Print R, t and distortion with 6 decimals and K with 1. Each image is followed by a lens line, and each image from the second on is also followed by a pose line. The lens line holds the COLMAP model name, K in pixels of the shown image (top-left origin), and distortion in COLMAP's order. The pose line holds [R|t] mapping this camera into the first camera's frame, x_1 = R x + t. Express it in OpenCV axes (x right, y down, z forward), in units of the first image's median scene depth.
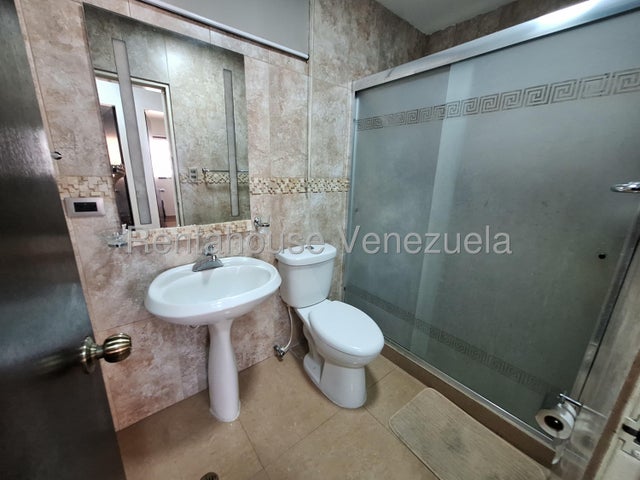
lens RADIAL K [[250.7, 0, 319.1], [0, 250.7, 239.7], [0, 0, 1]] dist [0.001683, -0.001729]
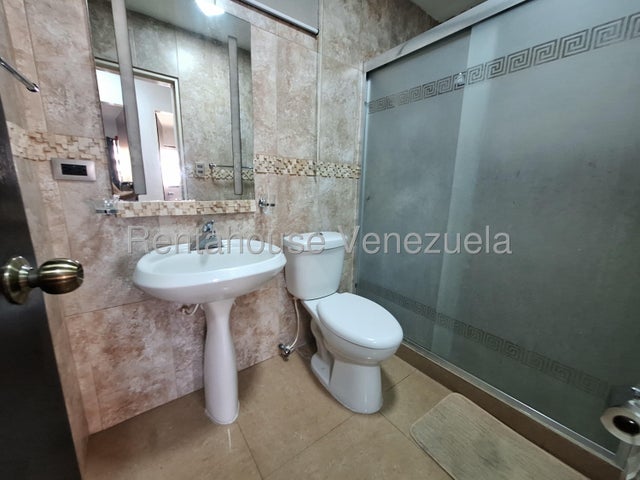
lens RADIAL K [[250.7, 0, 319.2], [0, 250.7, 240.8], [0, 0, 1]] dist [0.001683, -0.001729]
pose [[0.999364, 0.001433, -0.035637, -0.001769], [-0.003530, 0.998260, -0.058861, 0.125254], [0.035491, 0.058950, 0.997630, 0.092007]]
